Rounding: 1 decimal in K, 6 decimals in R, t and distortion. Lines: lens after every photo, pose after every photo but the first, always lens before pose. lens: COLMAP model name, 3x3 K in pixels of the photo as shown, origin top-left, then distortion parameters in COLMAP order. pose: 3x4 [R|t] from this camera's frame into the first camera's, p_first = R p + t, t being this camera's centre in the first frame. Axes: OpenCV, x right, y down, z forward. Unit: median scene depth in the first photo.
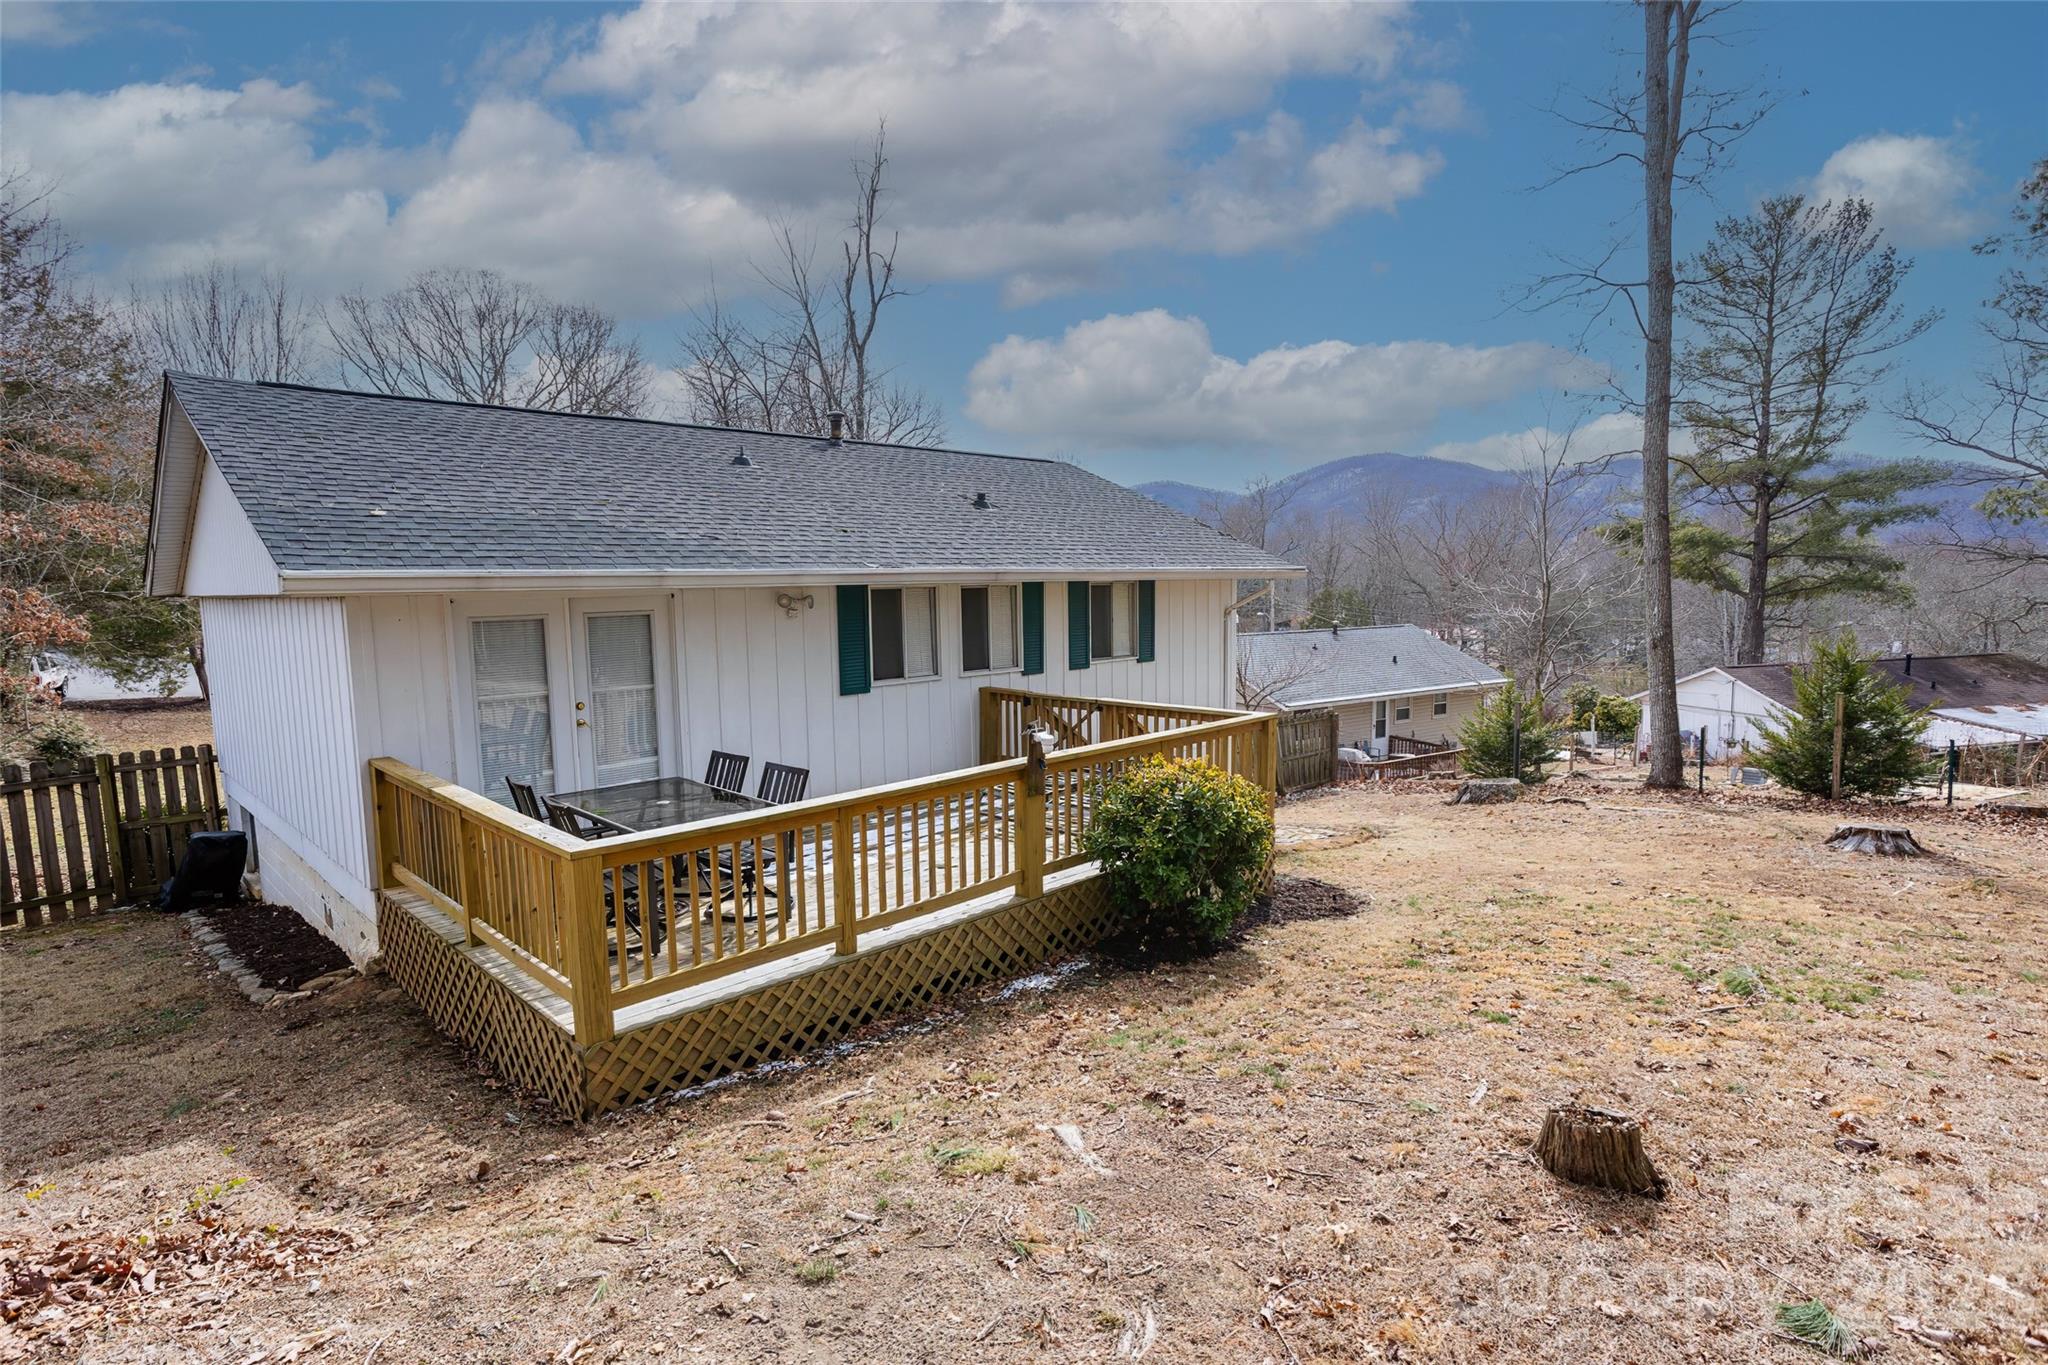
lens RADIAL K [[997.7, 0, 1008.9], [0, 997.7, 683.2], [0, 0, 1]] dist [-0.024187, 0.017706]
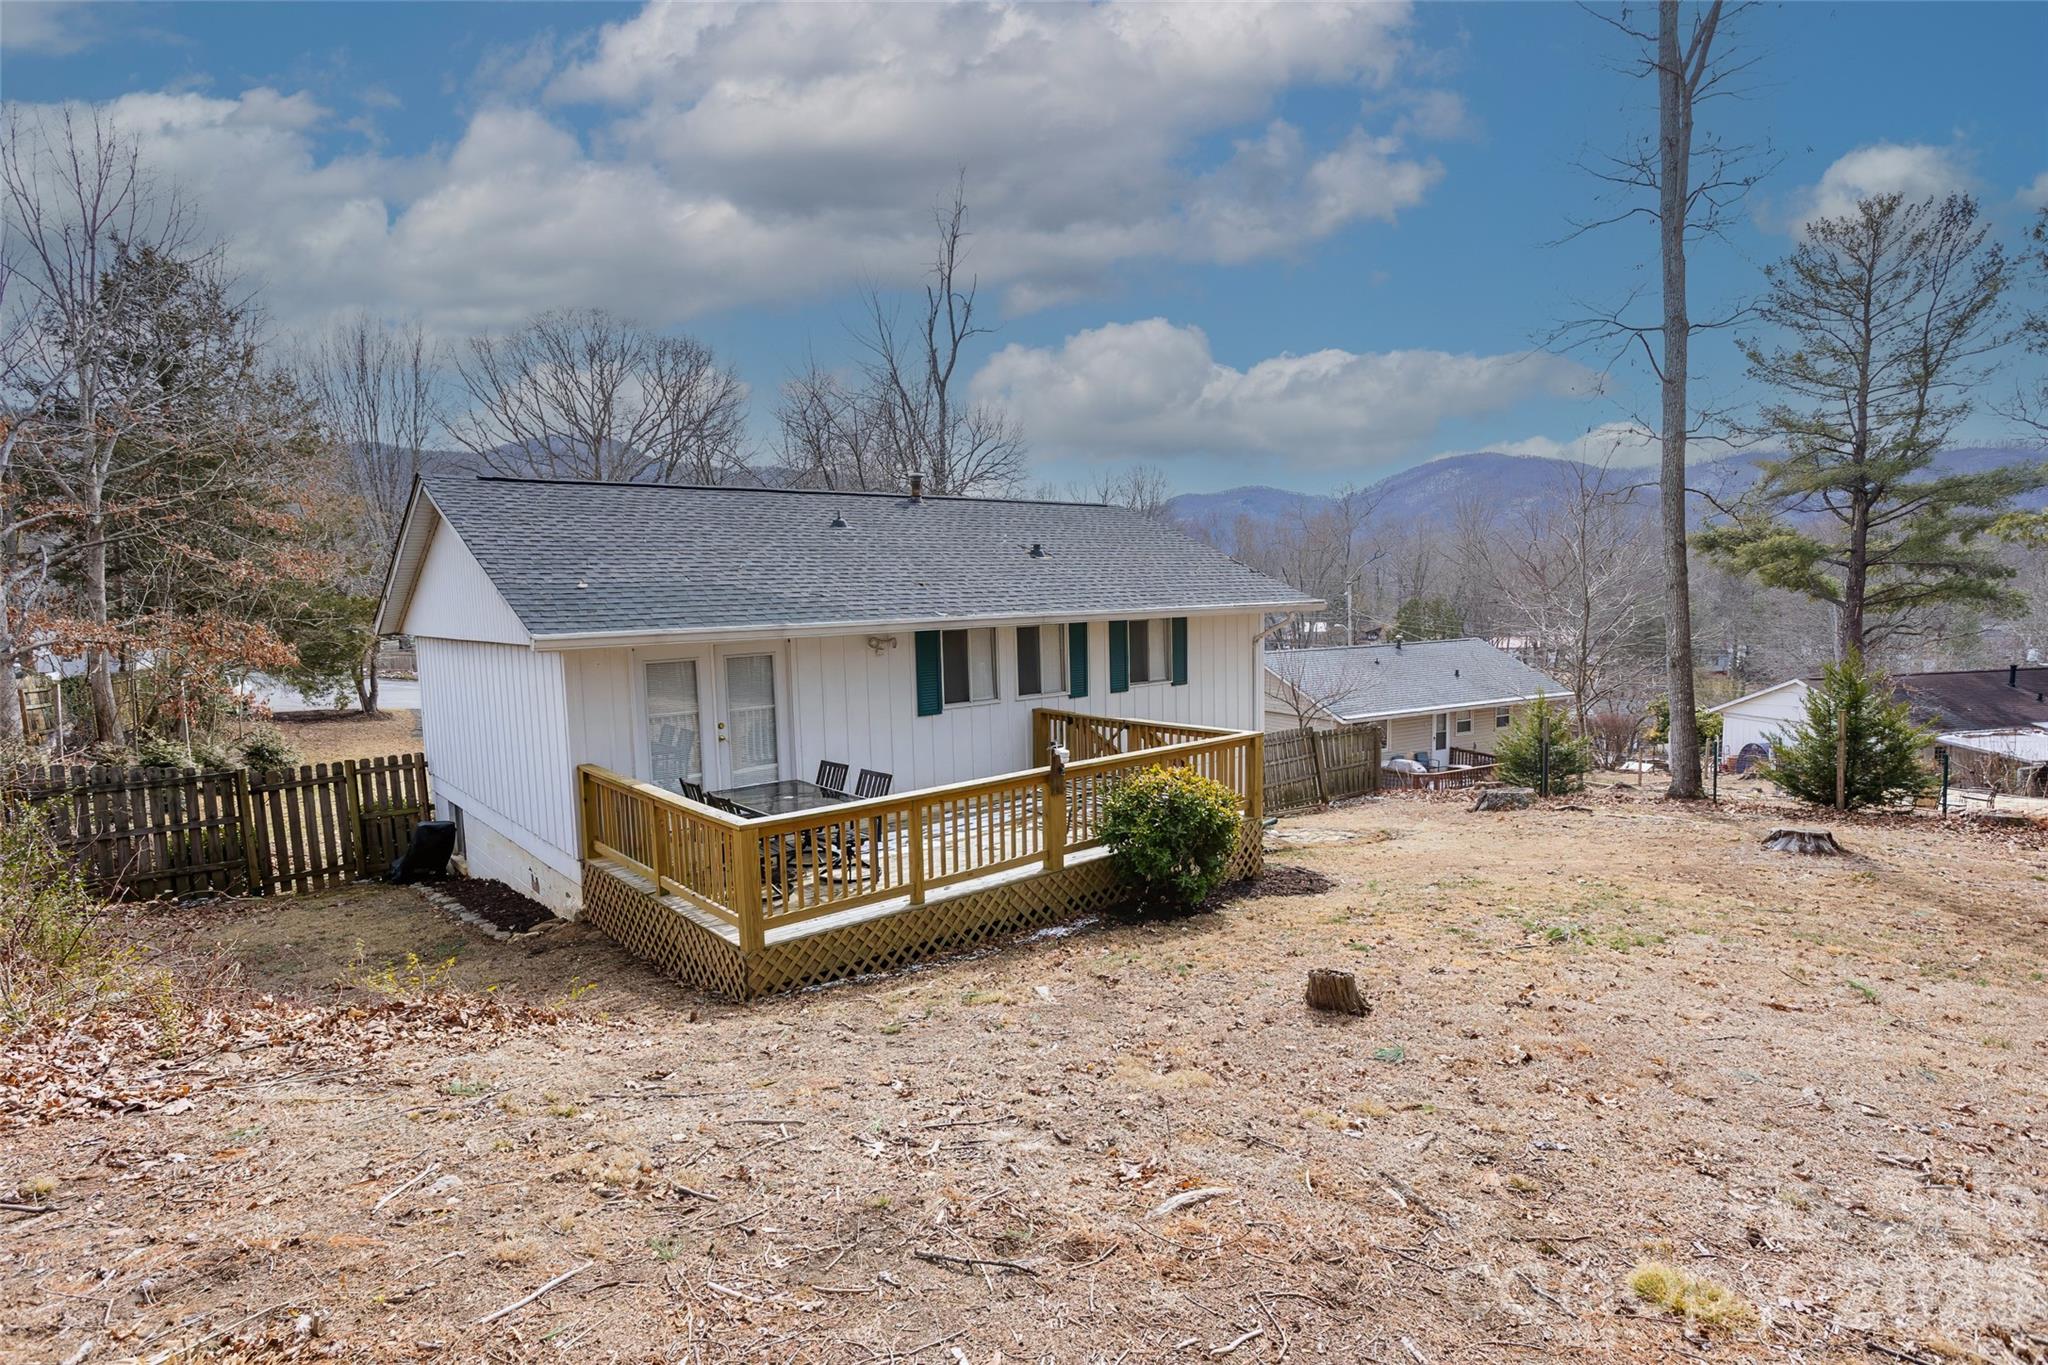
lens RADIAL K [[997.7, 0, 1003.7], [0, 997.7, 690.3], [0, 0, 1]] dist [-0.024187, 0.017706]
pose [[0.995881, -0.001973, -0.090647, 0.040922], [0.001769, 0.999996, -0.002330, -0.013536], [0.090651, 0.002160, 0.995880, -0.187682]]
